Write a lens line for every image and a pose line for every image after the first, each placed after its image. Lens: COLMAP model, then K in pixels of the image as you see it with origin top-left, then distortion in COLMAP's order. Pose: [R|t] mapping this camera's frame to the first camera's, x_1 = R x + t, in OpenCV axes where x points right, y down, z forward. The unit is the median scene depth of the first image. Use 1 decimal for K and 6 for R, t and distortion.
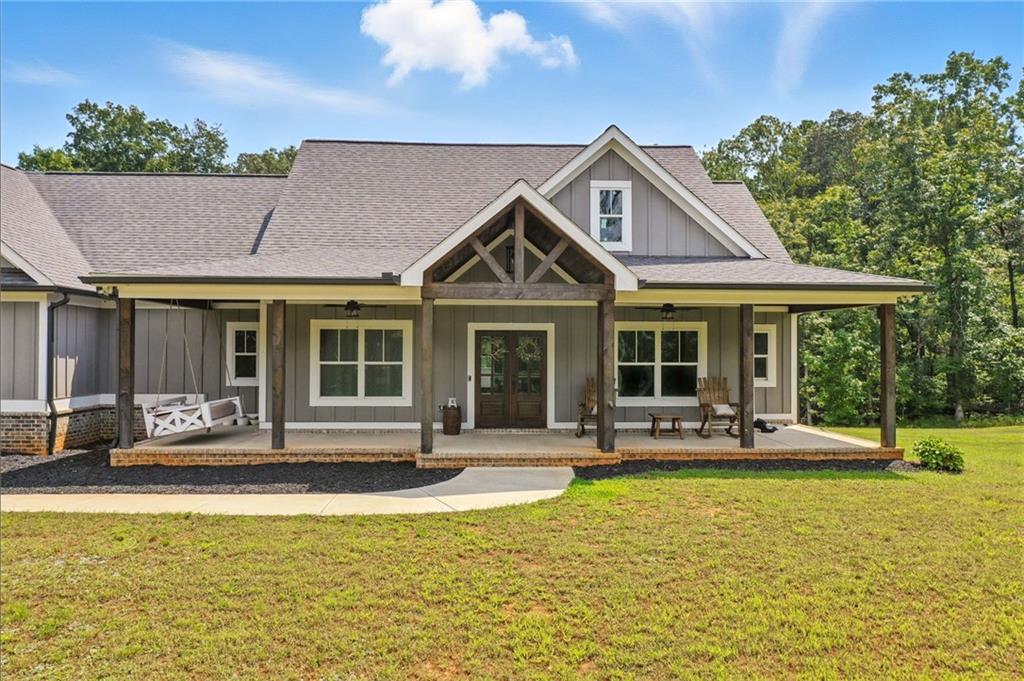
lens RADIAL K [[453.5, 0, 501.7], [0, 453.5, 349.6], [0, 0, 1]] dist [0.001747, 0.001678]
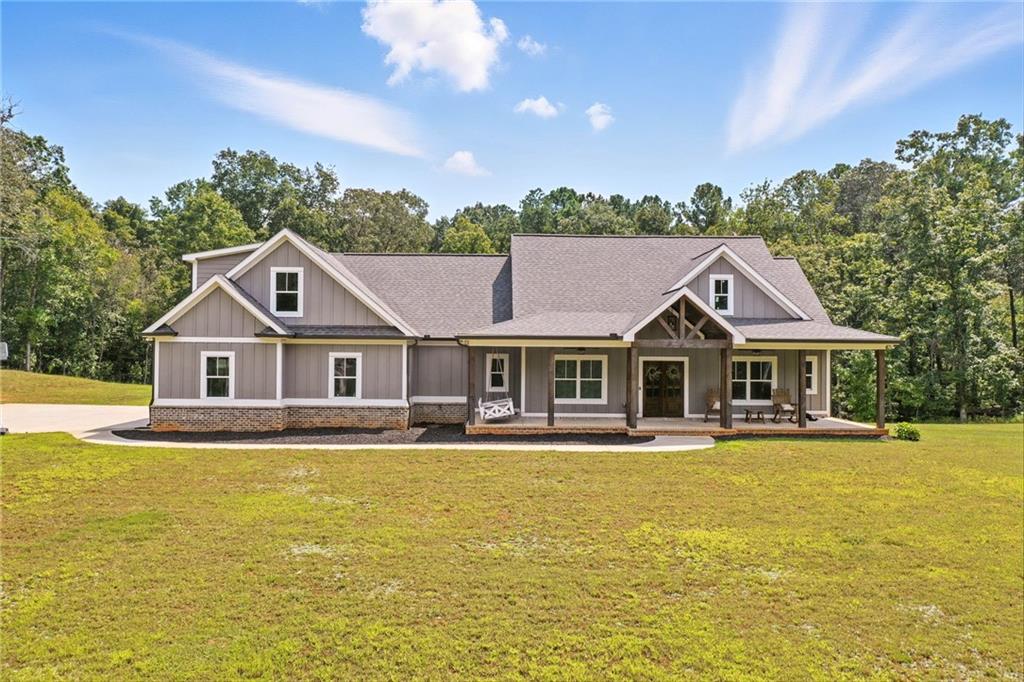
lens RADIAL K [[471.0, 0, 513.4], [0, 471.0, 351.2], [0, 0, 1]] dist [0.005102, 0.000580]
pose [[0.999871, 0.004579, -0.015375, -0.521070], [-0.004575, 0.999989, 0.000295, -0.076840], [0.015377, -0.000224, 0.999882, -0.804793]]
